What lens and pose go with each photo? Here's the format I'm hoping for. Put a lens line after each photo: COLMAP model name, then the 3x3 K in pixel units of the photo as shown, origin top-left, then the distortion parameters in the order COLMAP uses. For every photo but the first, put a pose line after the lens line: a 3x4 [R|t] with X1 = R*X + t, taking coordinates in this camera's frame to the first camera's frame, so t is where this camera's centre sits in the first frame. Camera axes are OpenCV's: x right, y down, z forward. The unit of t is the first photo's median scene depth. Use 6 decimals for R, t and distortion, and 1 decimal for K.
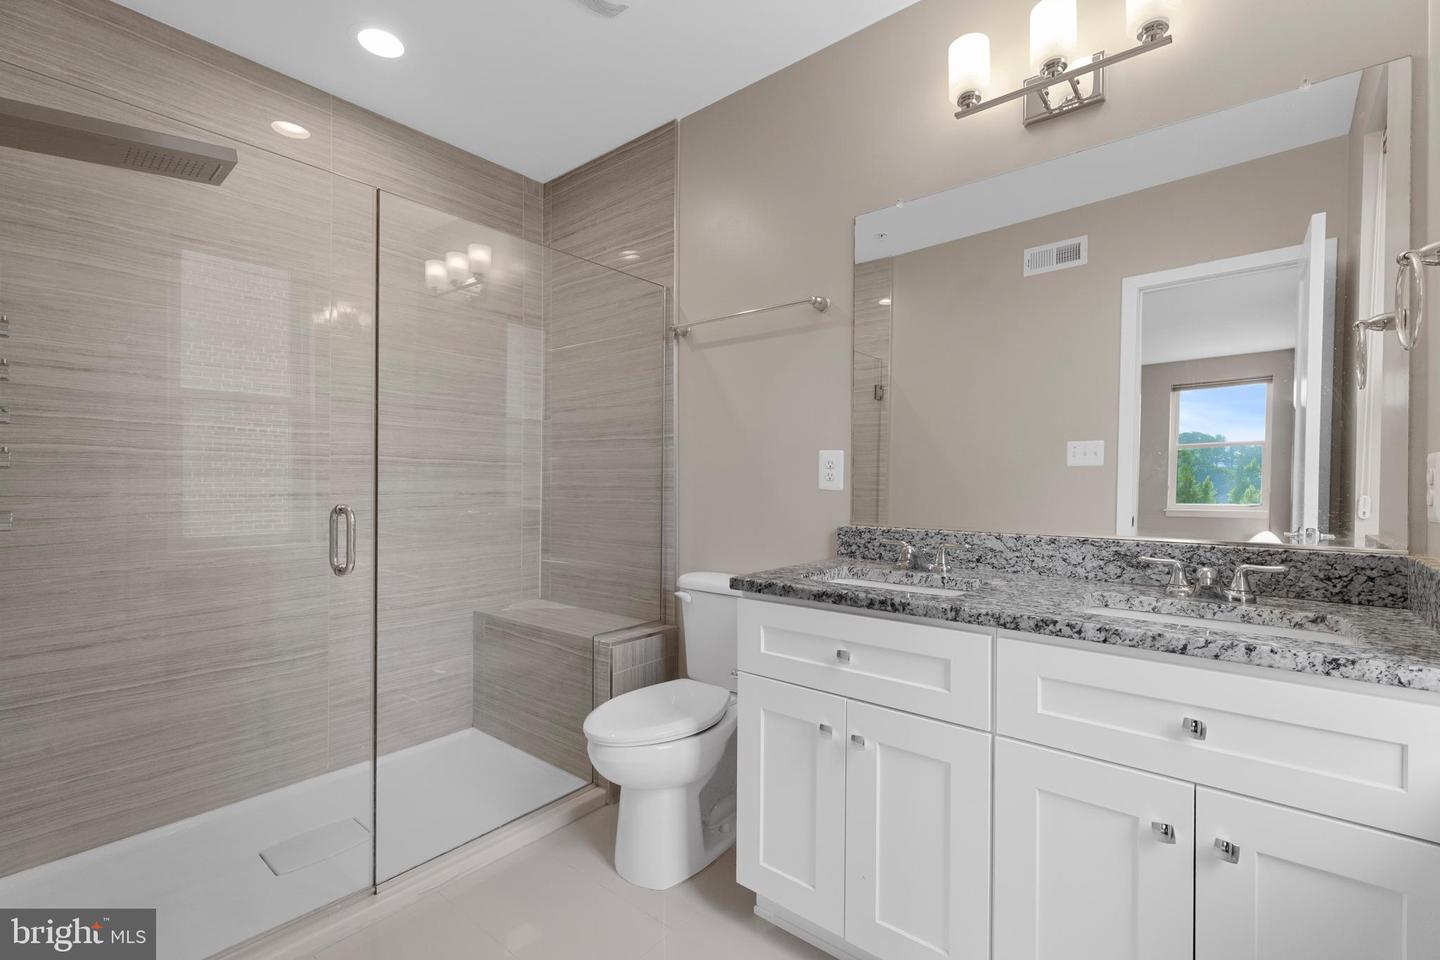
lens RADIAL K [[630.9, 0, 720.0], [0, 630.9, 480.0], [0, 0, 1]] dist [-0.002105, -0.000373]
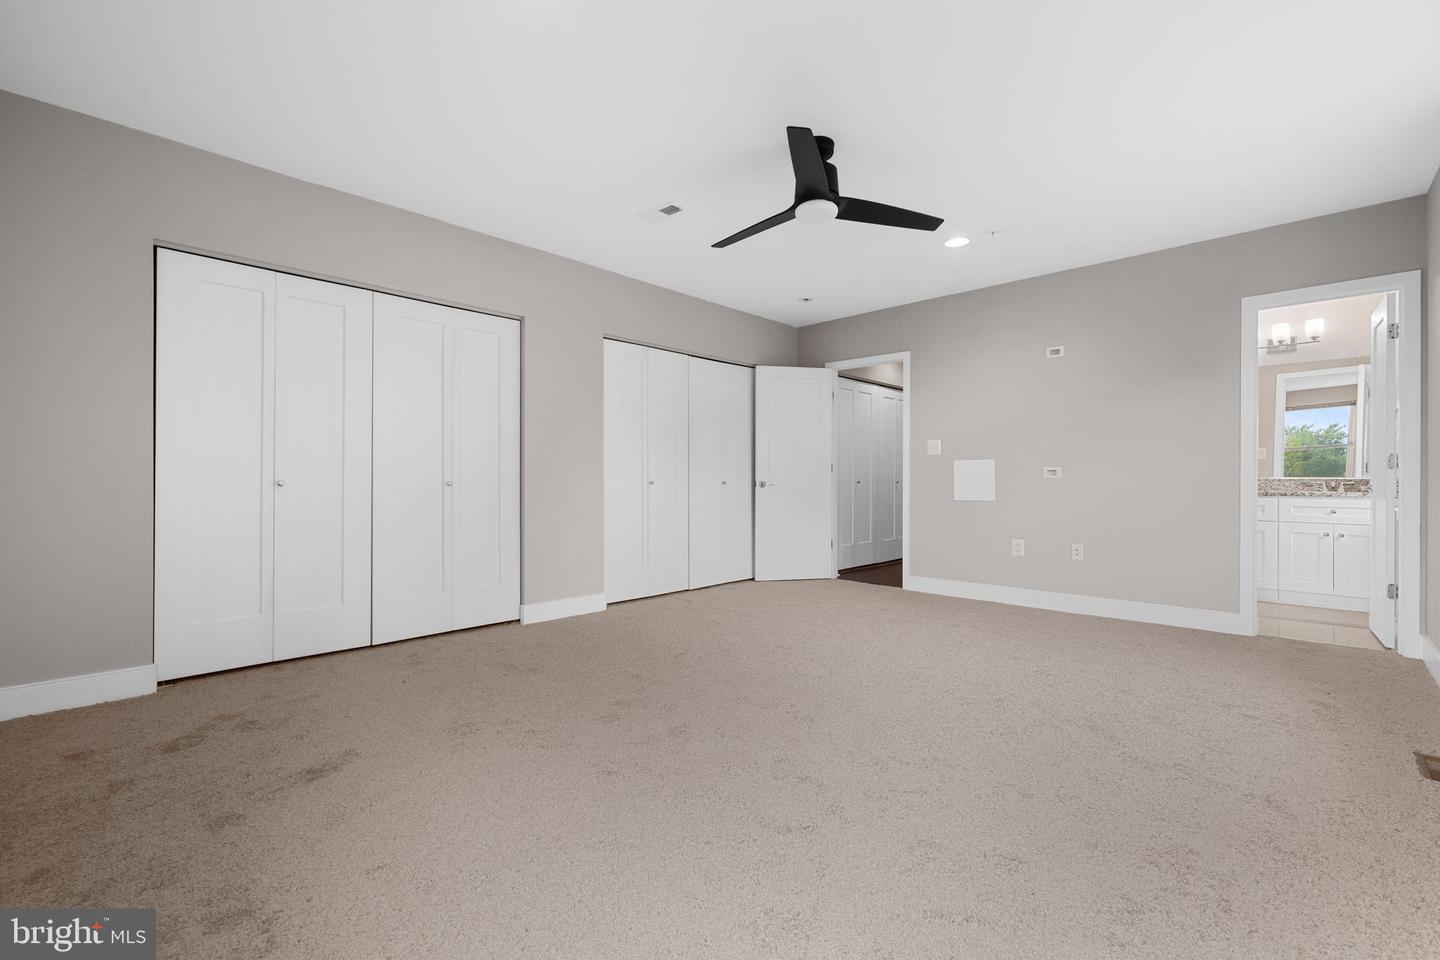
lens RADIAL K [[630.9, 0, 720.0], [0, 630.9, 480.0], [0, 0, 1]] dist [-0.002105, -0.000373]
pose [[0.997121, -0.004501, -0.075698, -2.615375], [0.004155, 0.999980, -0.004727, 0.125328], [0.075717, 0.004399, 0.997120, -3.052921]]
